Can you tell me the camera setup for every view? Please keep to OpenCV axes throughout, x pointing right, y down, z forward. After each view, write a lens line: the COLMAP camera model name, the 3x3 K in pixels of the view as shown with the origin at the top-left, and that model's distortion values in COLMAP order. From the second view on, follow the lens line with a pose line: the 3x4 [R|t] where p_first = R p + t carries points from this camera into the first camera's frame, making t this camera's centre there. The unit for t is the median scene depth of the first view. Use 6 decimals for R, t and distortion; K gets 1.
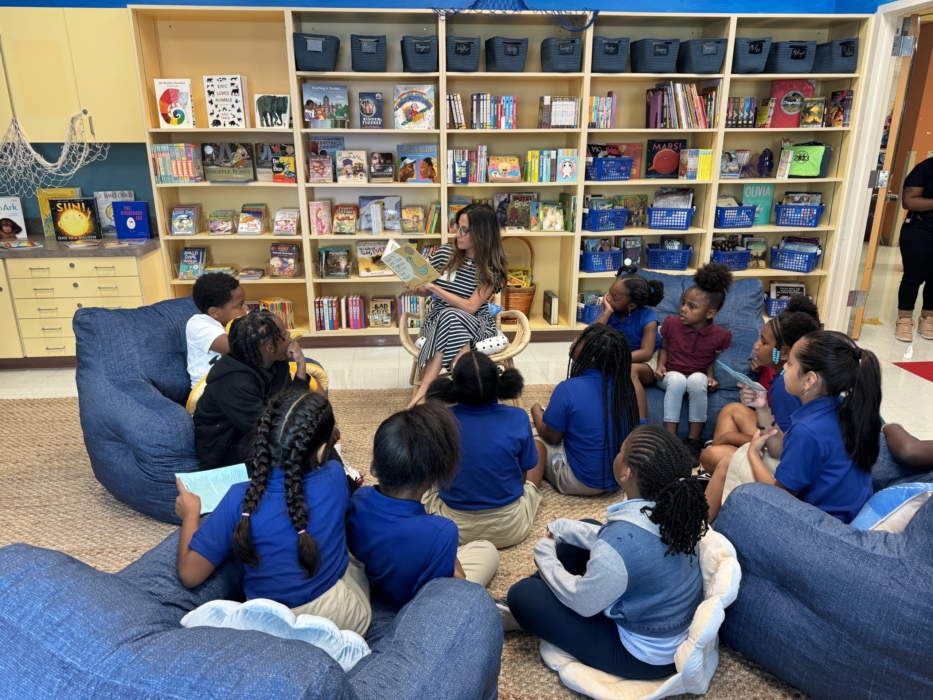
lens RADIAL K [[663.4, 0, 462.8], [0, 663.4, 353.0], [0, 0, 1]] dist [0.038889, -0.048862]
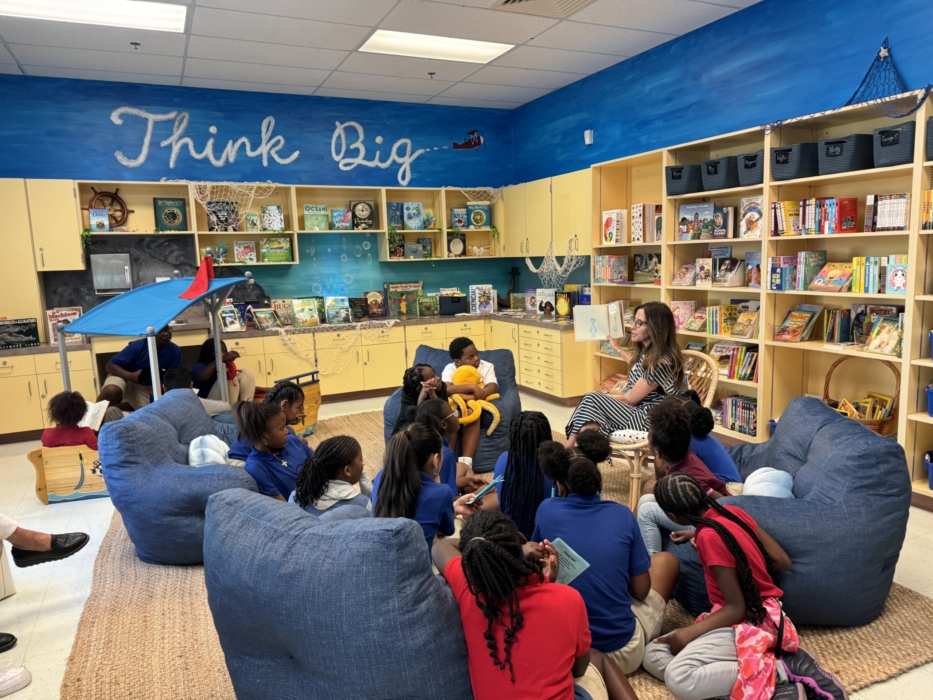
lens RADIAL K [[663.4, 0, 466.5], [0, 663.4, 361.5], [0, 0, 1]] dist [0.038889, -0.048862]
pose [[0.357074, 0.137789, -0.923857, 0.751025], [-0.248581, 0.967411, 0.048208, -0.092854], [0.900392, 0.212440, 0.379689, 0.257498]]
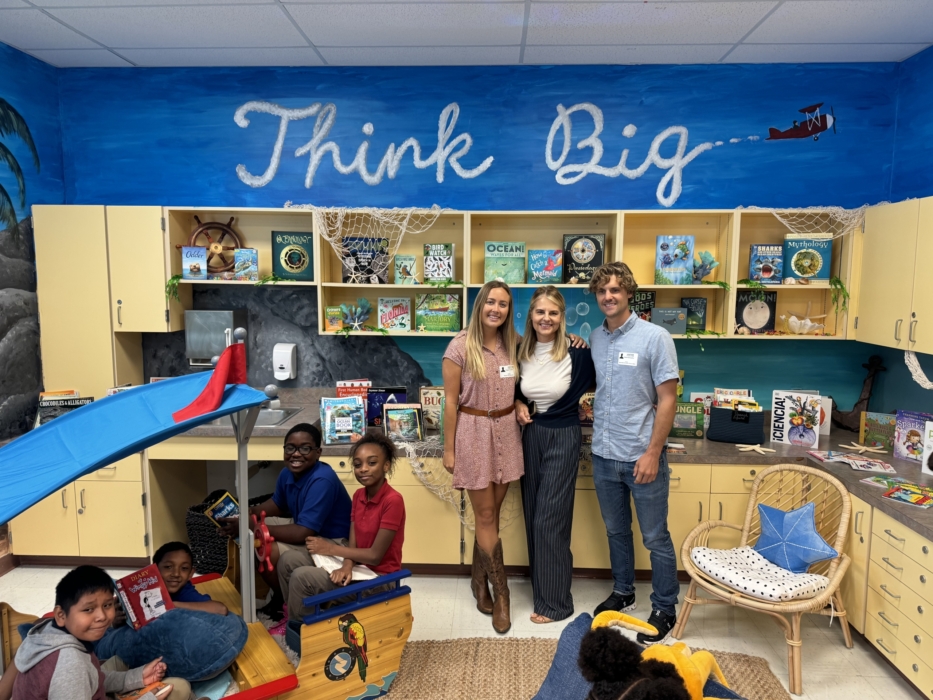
lens RADIAL K [[663.4, 0, 471.6], [0, 663.4, 358.7], [0, 0, 1]] dist [0.038889, -0.048862]
pose [[-0.103489, 0.124010, -0.986870, 0.082089], [-0.301920, 0.941464, 0.149965, -0.258714], [0.947700, 0.313475, -0.059990, 0.522836]]
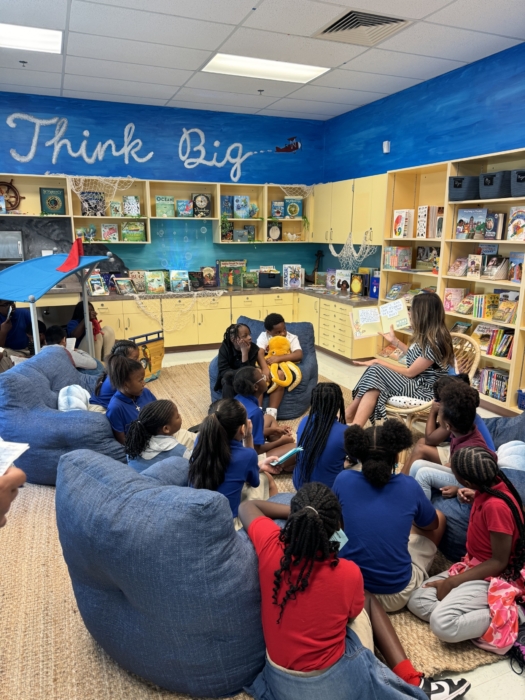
lens RADIAL K [[497.8, 0, 253.9], [0, 497.8, 360.6], [0, 0, 1]] dist [0.038889, -0.048862]
pose [[0.301772, 0.241533, -0.922277, 0.700144], [-0.286364, 0.945670, 0.153961, -0.128483], [0.909357, 0.217646, 0.354543, 0.273248]]
